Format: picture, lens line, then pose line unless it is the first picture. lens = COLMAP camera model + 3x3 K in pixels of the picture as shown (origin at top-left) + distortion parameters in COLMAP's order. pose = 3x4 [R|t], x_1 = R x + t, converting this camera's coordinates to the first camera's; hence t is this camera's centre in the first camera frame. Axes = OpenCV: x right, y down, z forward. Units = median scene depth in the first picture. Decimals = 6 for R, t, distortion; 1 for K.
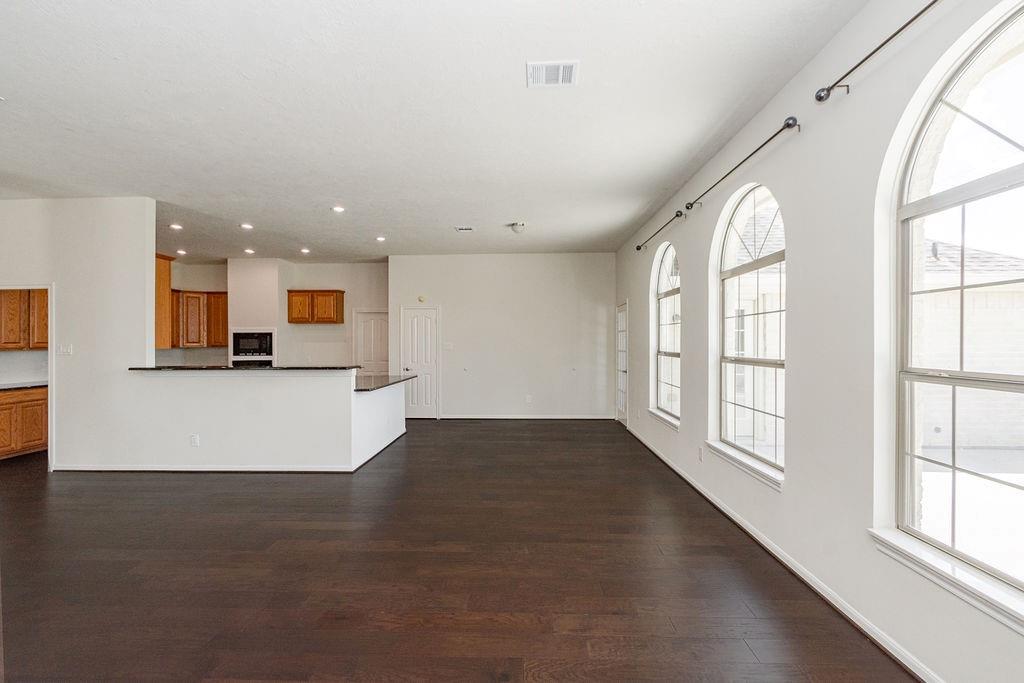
lens RADIAL K [[459.8, 0, 513.5], [0, 459.8, 344.8], [0, 0, 1]] dist [-0.000746, -0.001375]
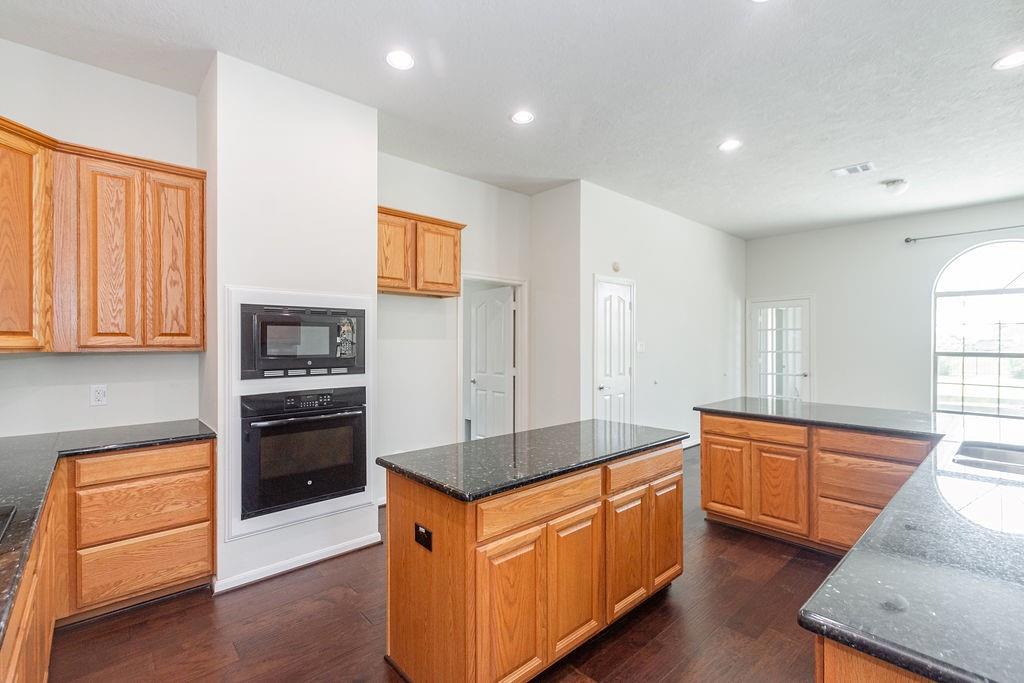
lens RADIAL K [[459.8, 0, 513.5], [0, 459.8, 344.8], [0, 0, 1]] dist [-0.000746, -0.001375]
pose [[0.720036, -0.000317, 0.693936, -0.679398], [0.006533, 0.999959, -0.006322, 0.003443], [-0.693906, 0.009085, 0.720009, 0.647324]]
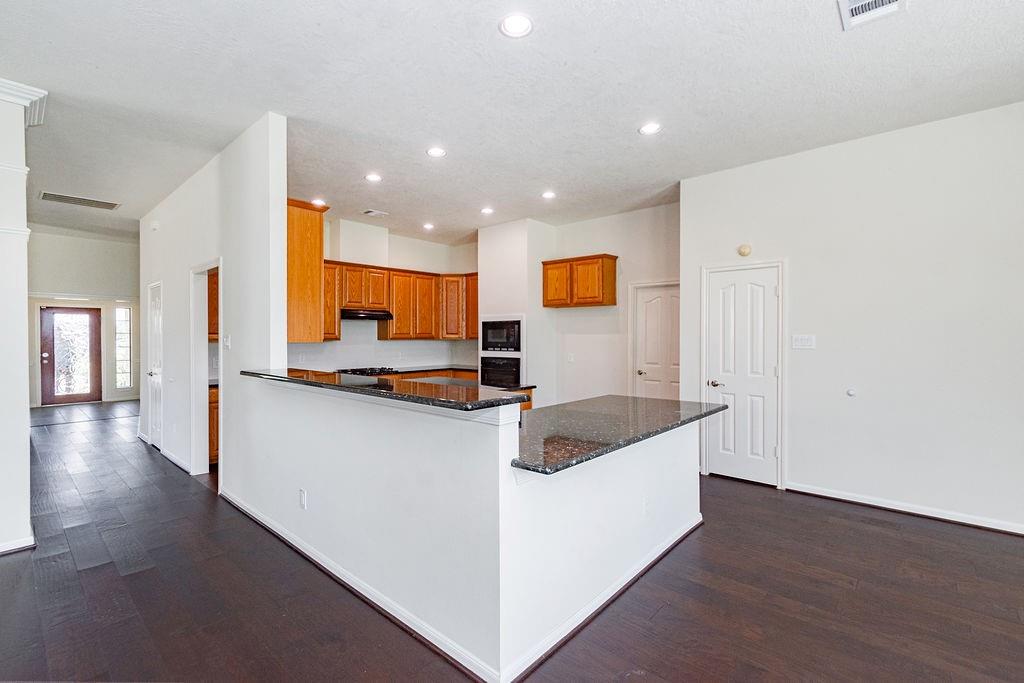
lens RADIAL K [[456.0, 0, 505.3], [0, 456.0, 334.5], [0, 0, 1]] dist [0.012971, -0.000245]
pose [[0.760097, 0.001453, -0.649808, -0.067099], [-0.004793, 0.999983, -0.003370, -0.001616], [0.649792, 0.005676, 0.760091, 0.420936]]
